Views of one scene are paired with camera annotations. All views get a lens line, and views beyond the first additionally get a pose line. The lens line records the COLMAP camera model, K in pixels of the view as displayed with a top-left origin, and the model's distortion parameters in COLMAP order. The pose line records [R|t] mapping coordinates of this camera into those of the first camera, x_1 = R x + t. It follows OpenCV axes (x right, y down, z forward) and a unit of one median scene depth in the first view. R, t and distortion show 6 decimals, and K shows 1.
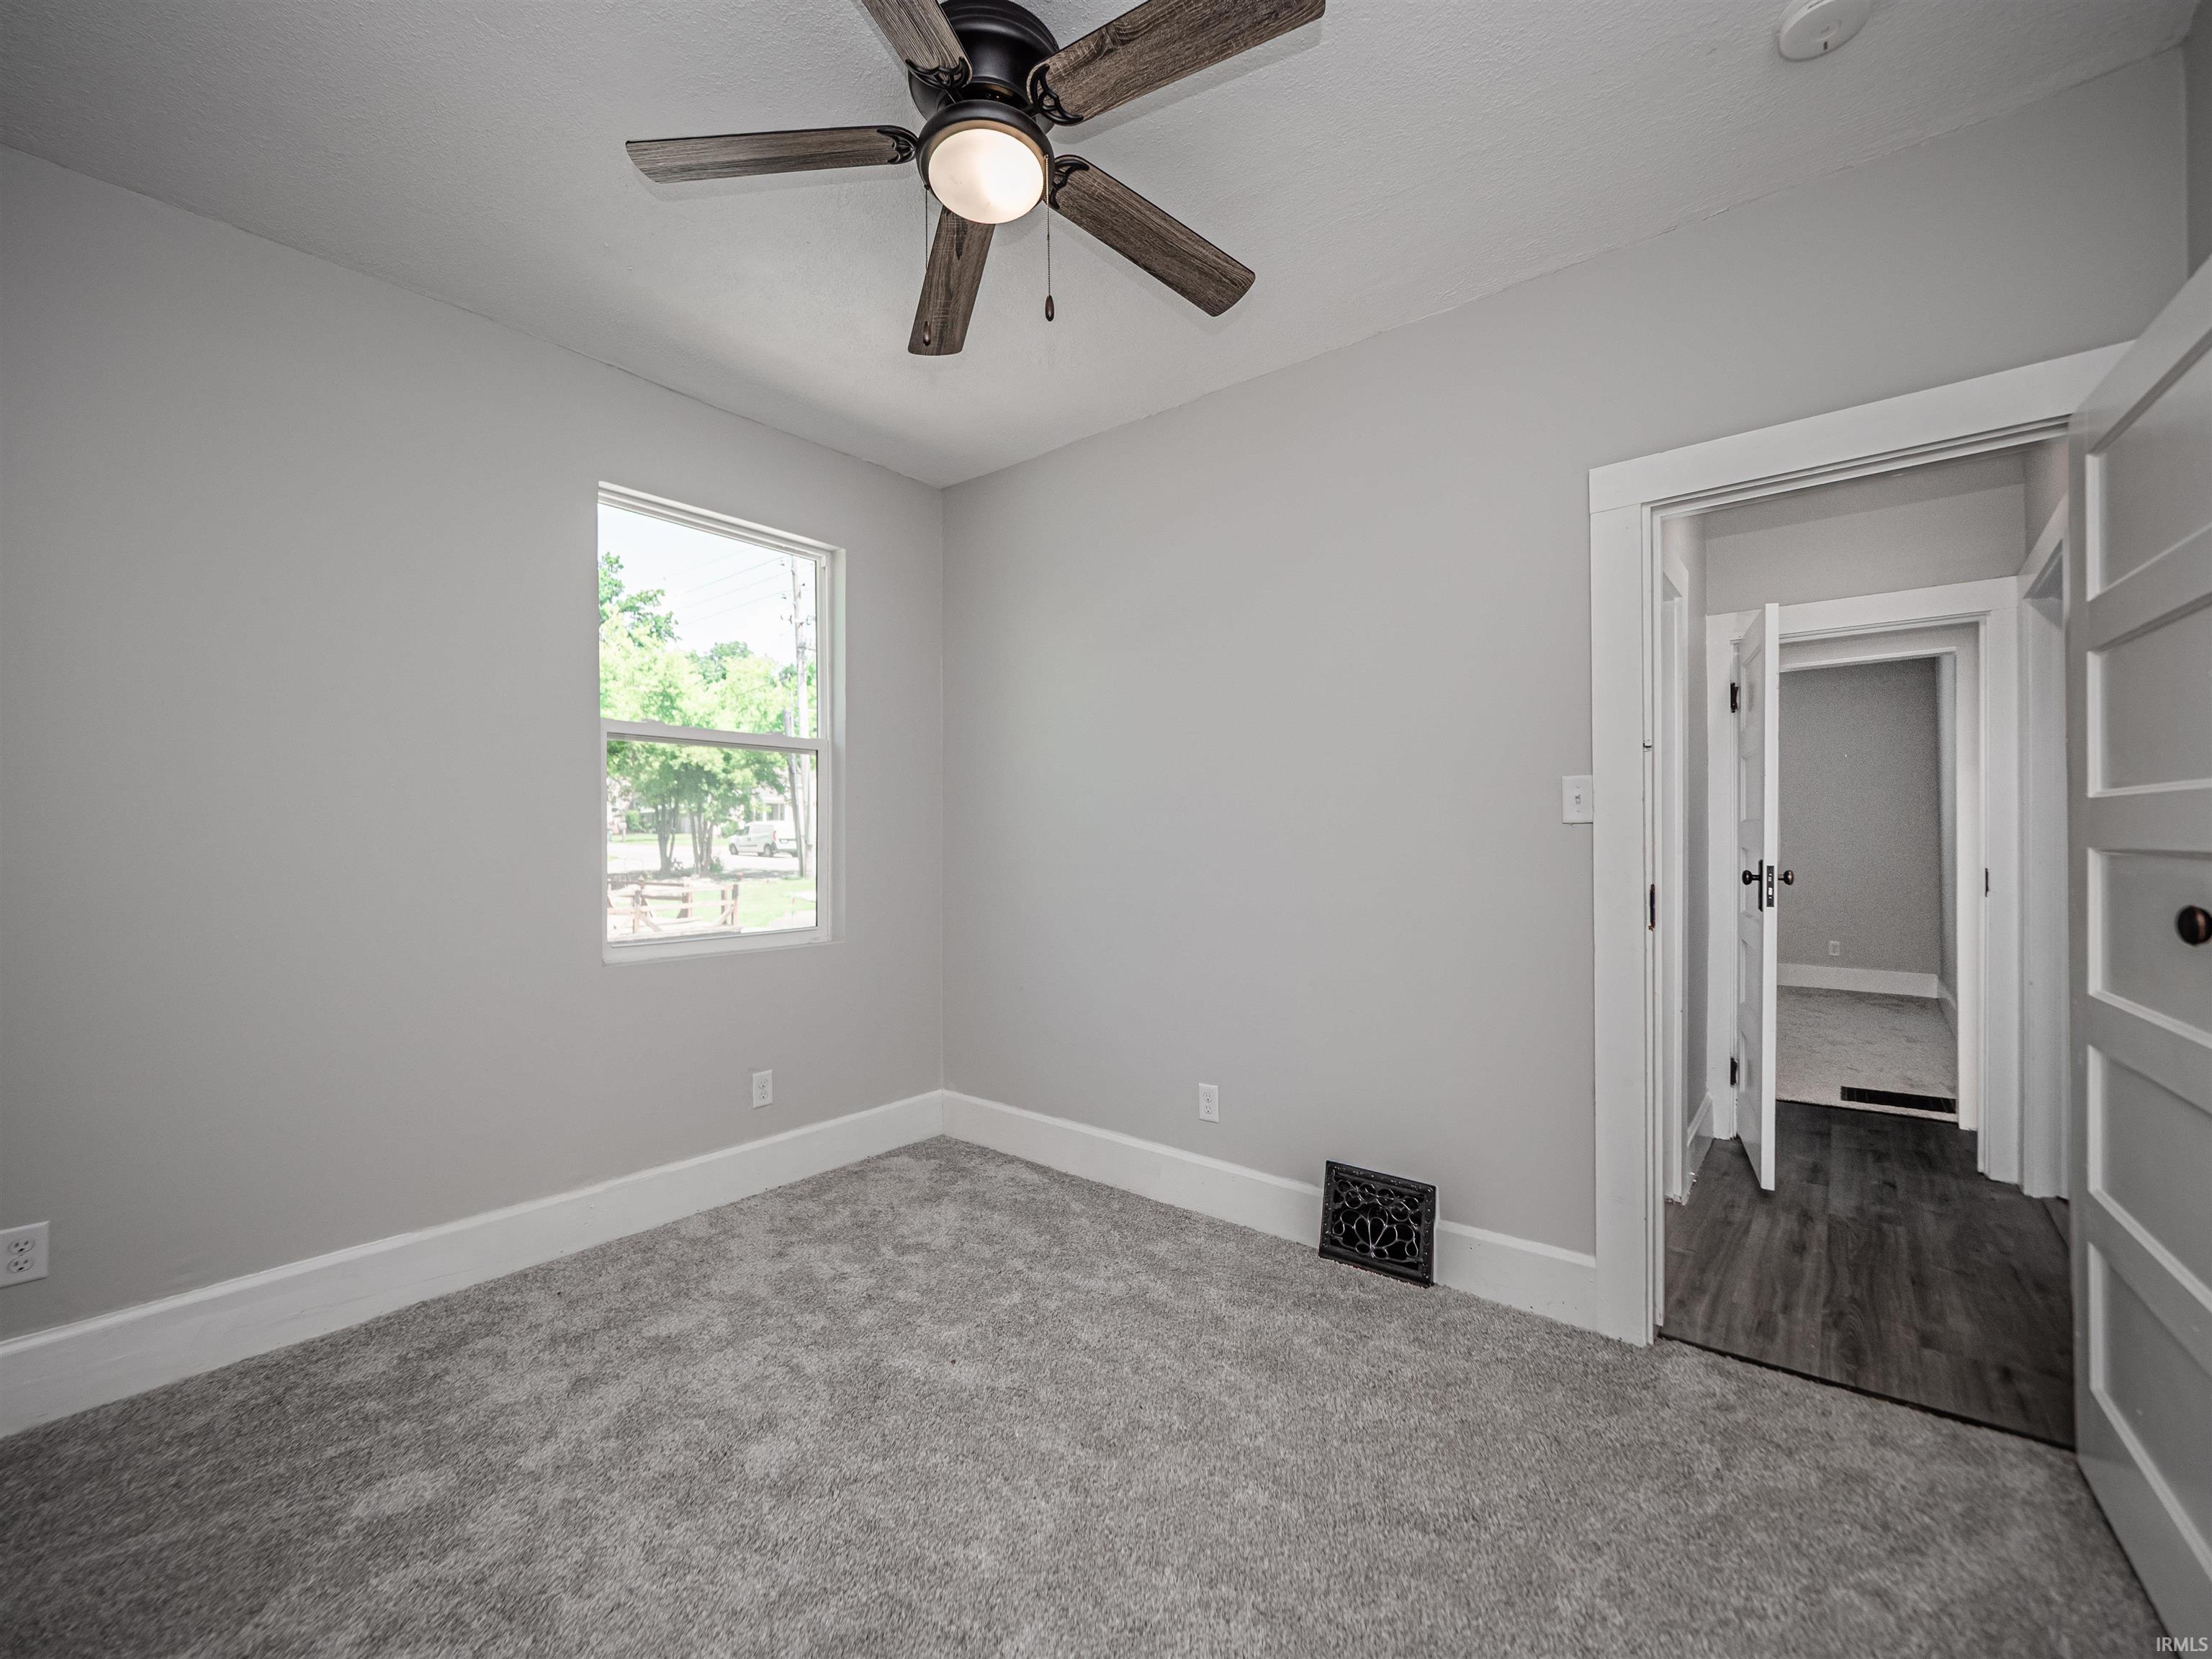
lens RADIAL K [[894.2, 0, 1106.0], [0, 894.2, 829.5], [0, 0, 1]] dist [-0.000968, -0.000070]
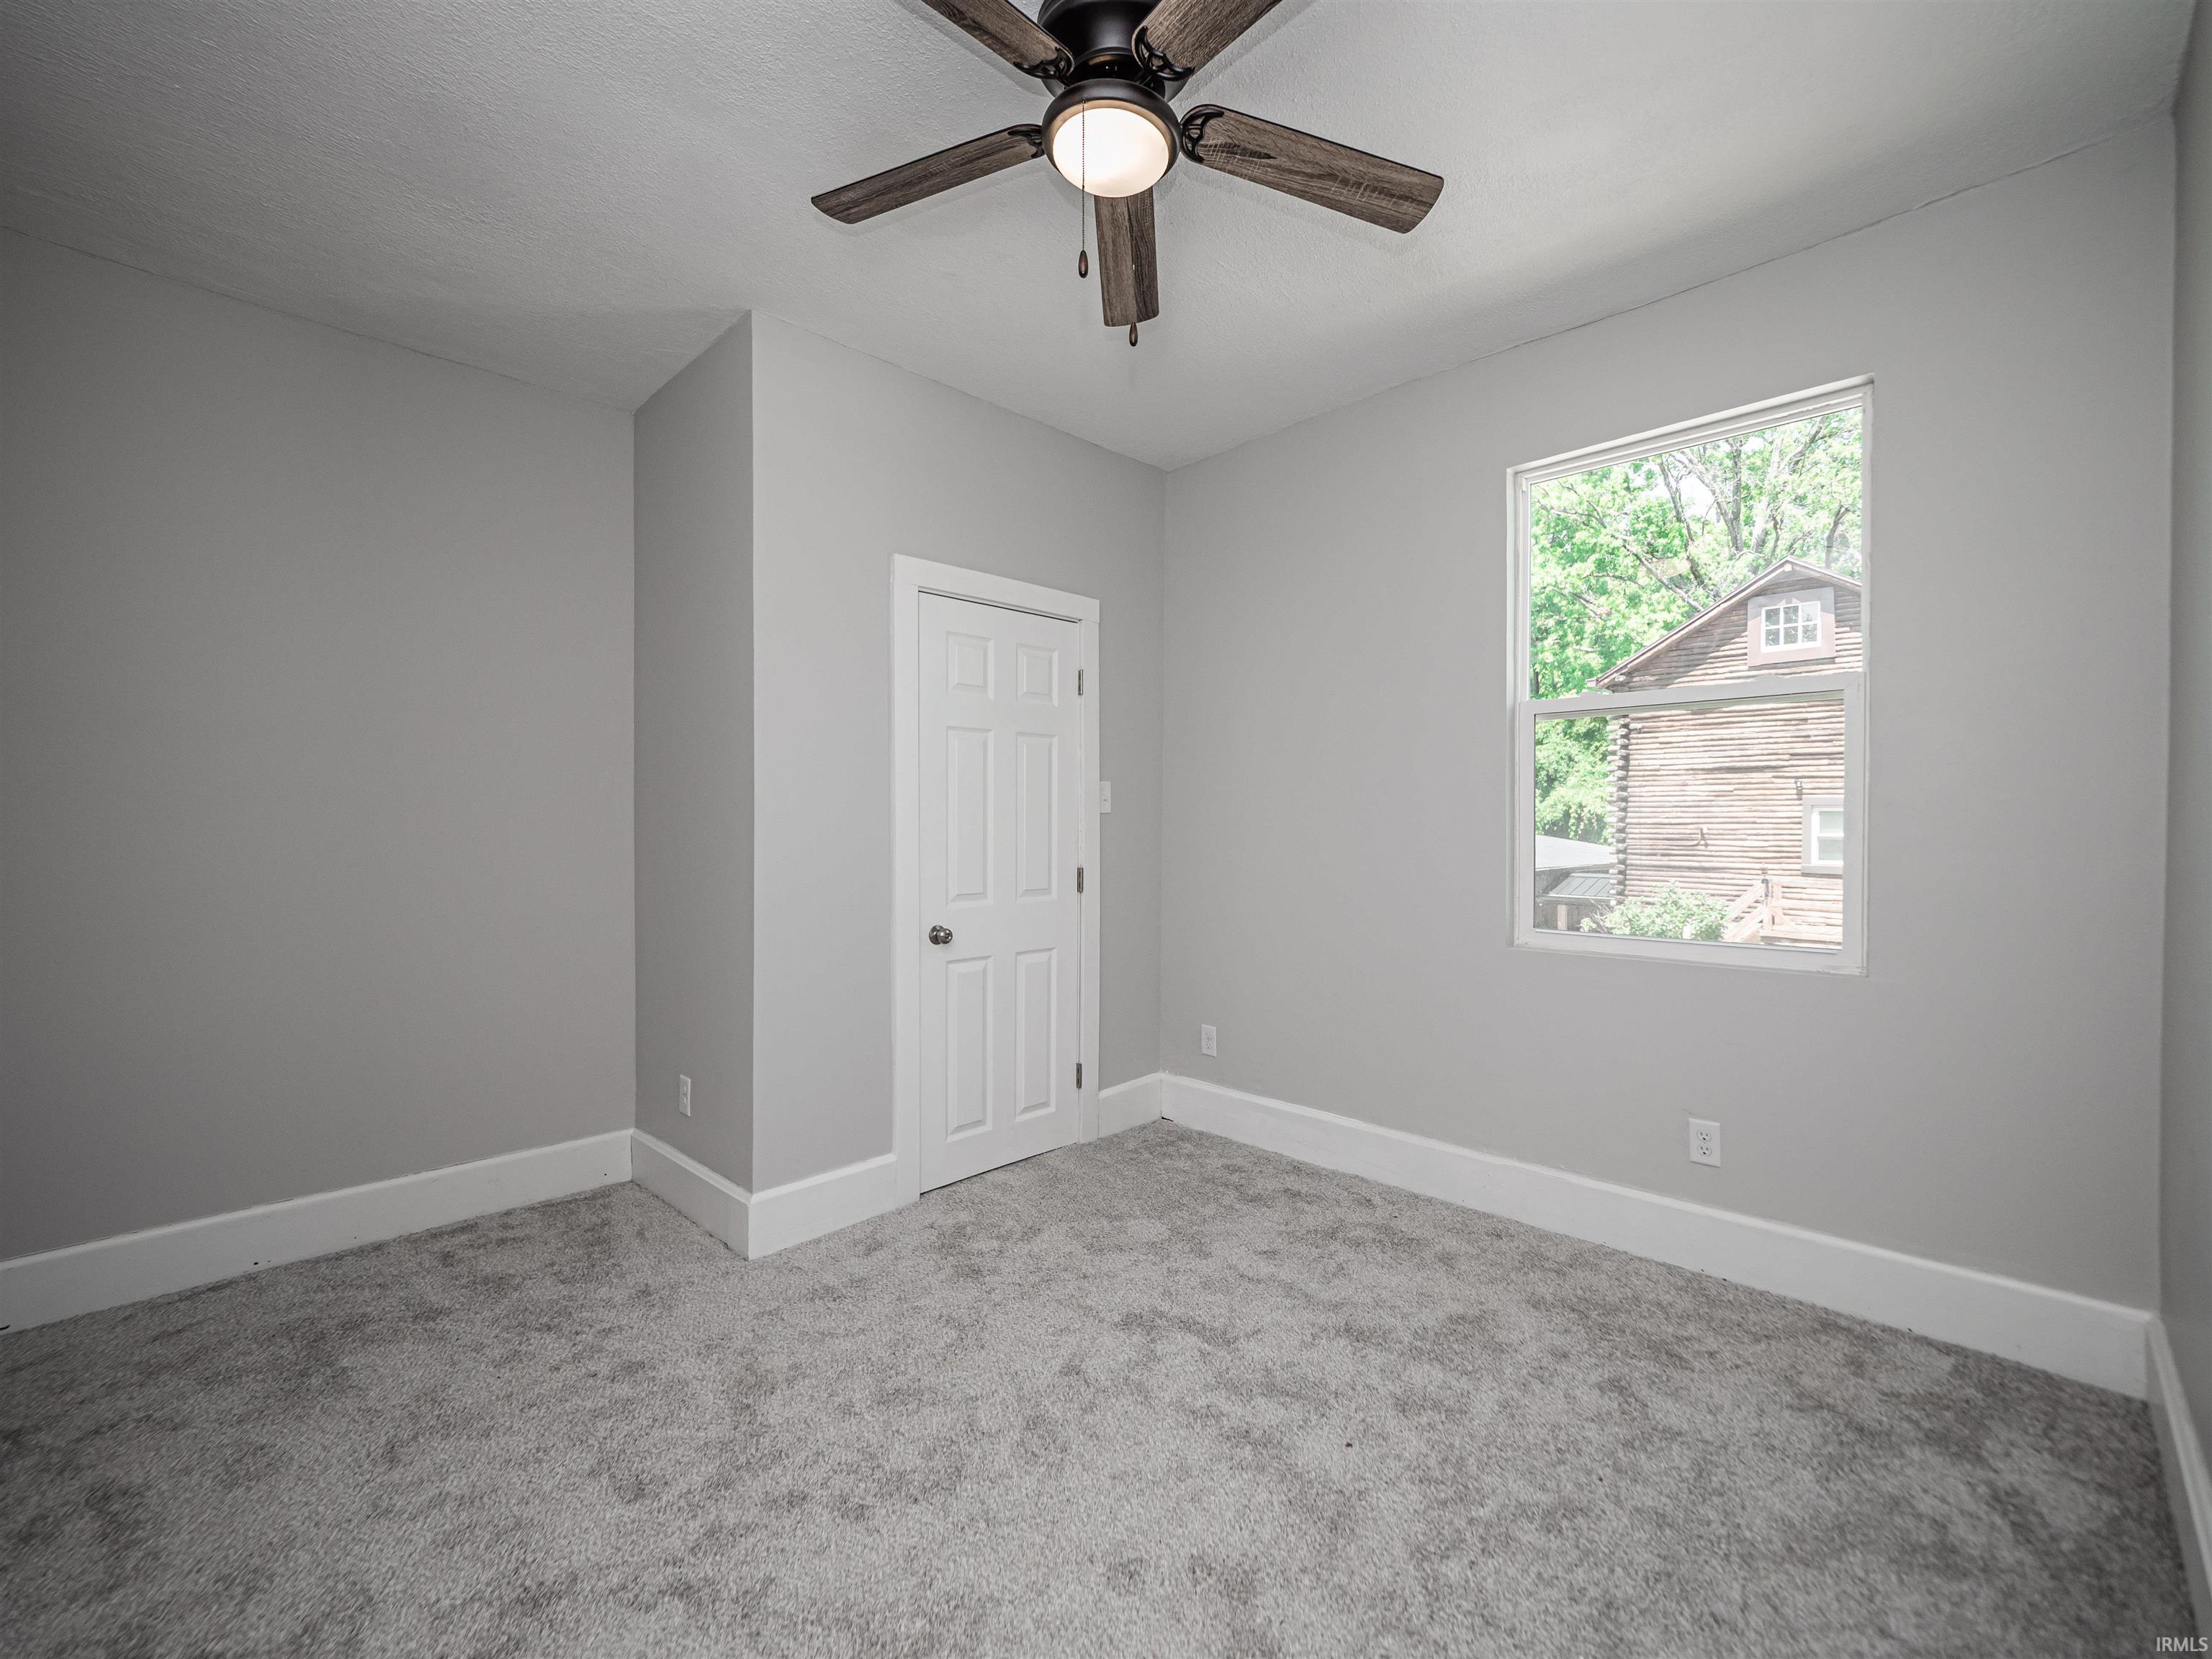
lens RADIAL K [[952.8, 0, 1106.0], [0, 952.8, 829.5], [0, 0, 1]] dist [0.002275, 0.000216]
pose [[-0.076336, 0.009925, -0.997033, 0.540556], [0.018565, 0.999791, 0.008531, 0.002685], [0.996909, -0.017858, -0.076504, 0.620045]]
